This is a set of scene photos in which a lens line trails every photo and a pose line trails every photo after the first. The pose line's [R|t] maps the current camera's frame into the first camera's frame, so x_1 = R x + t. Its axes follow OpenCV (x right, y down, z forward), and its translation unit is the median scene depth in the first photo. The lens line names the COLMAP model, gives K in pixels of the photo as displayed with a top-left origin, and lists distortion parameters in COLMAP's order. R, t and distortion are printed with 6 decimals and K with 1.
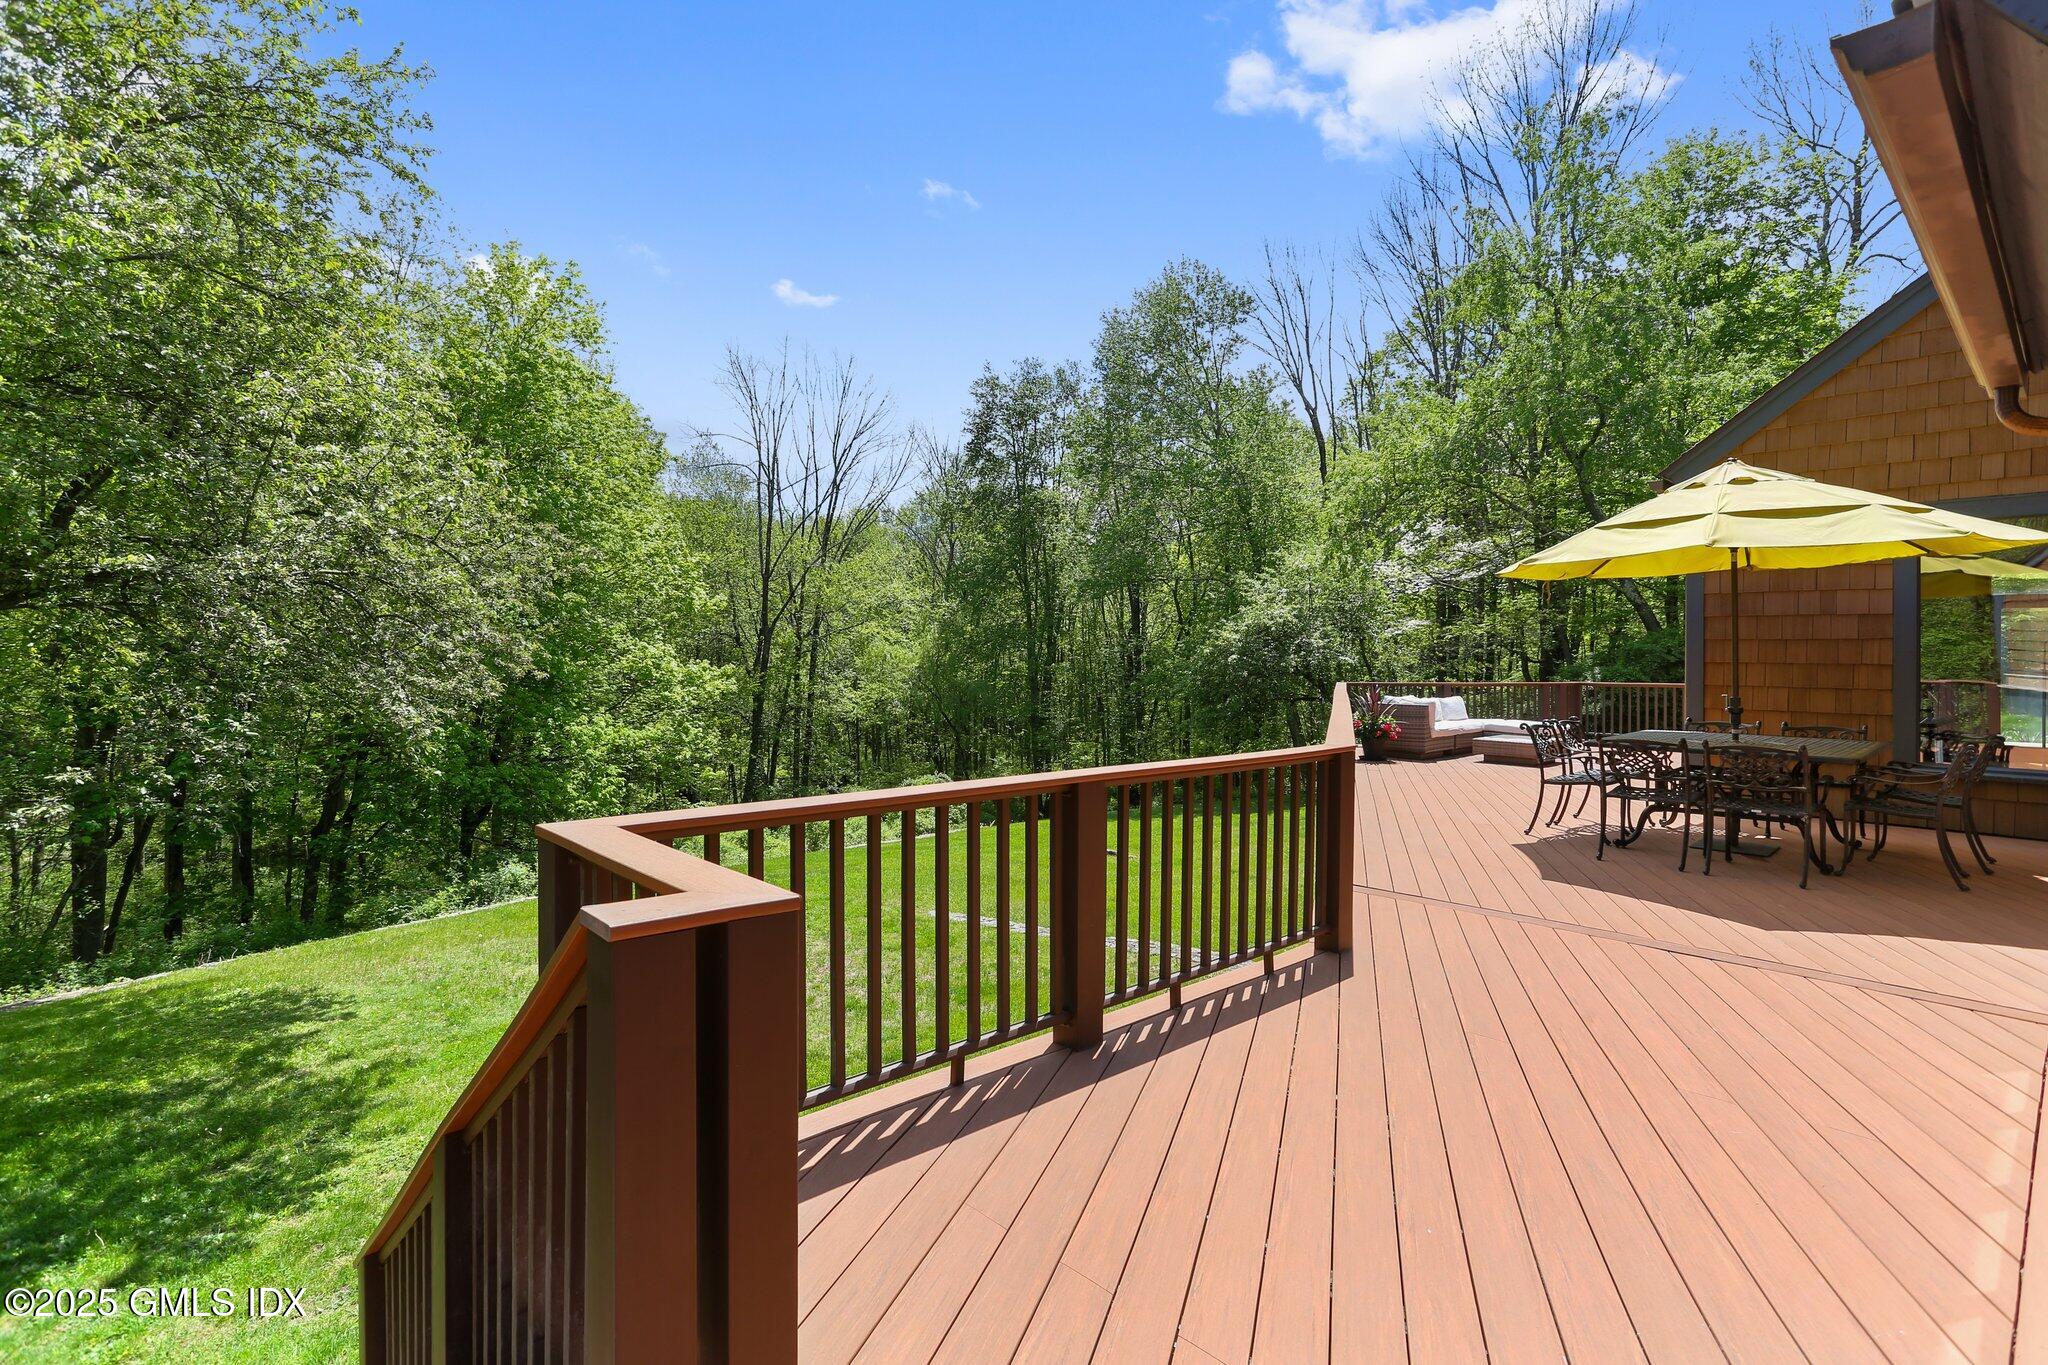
lens RADIAL K [[1002.1, 0, 1021.7], [0, 1002.1, 666.6], [0, 0, 1]] dist [0.002472, 0.000881]
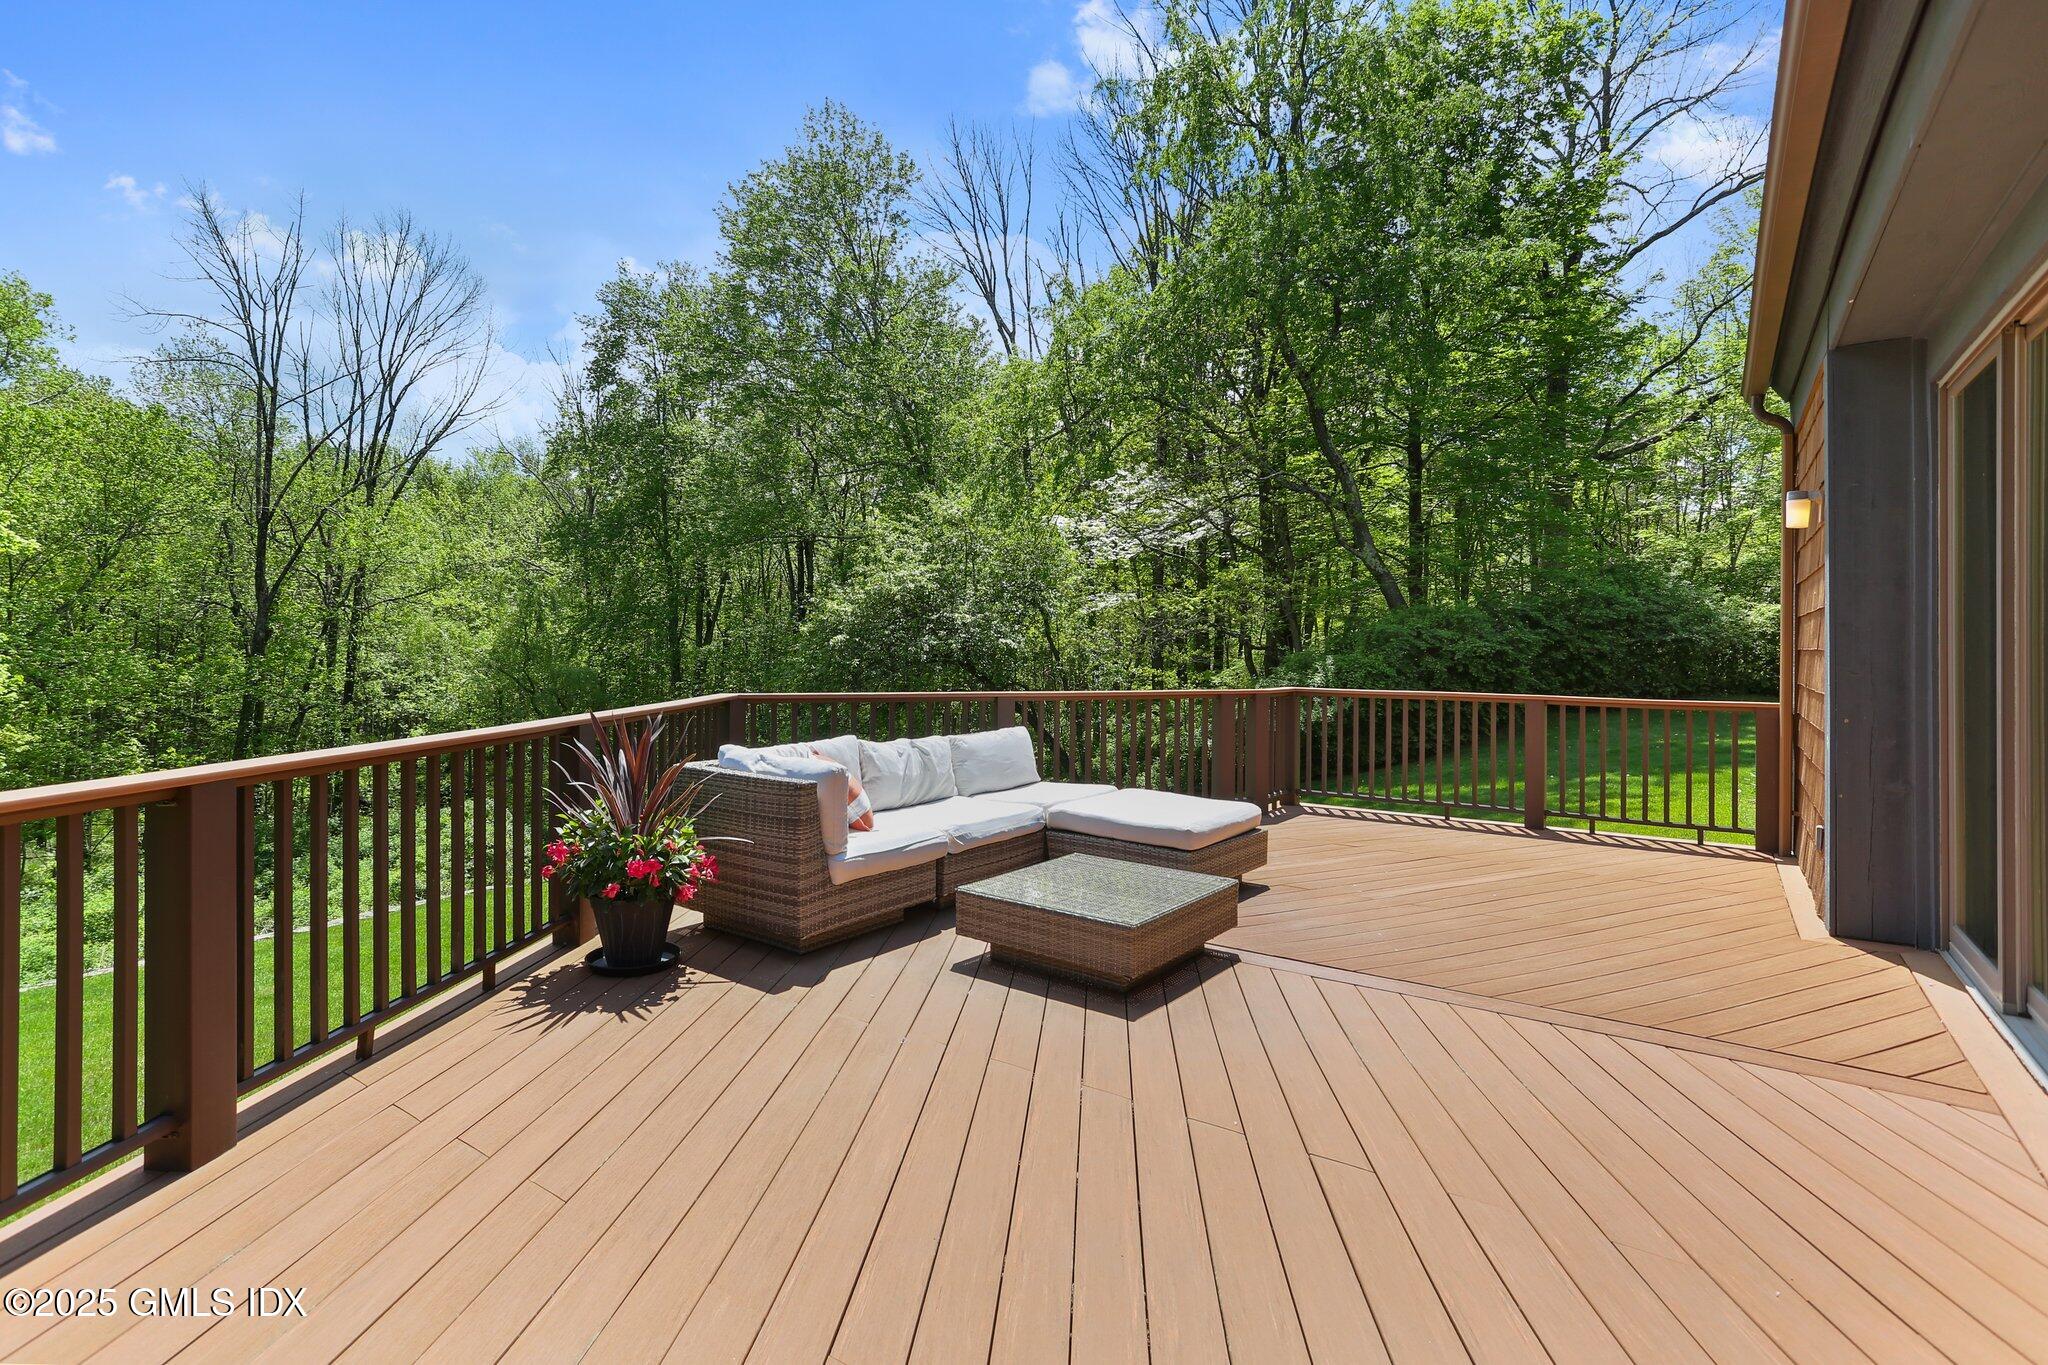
lens RADIAL K [[989.2, 0, 1021.8], [0, 989.2, 651.3], [0, 0, 1]] dist [-0.001664, -0.000133]
pose [[0.976062, 0.006160, 0.217404, 0.170204], [-0.005571, 0.999979, -0.003323, 0.000760], [-0.217420, 0.002032, 0.976076, 0.297029]]
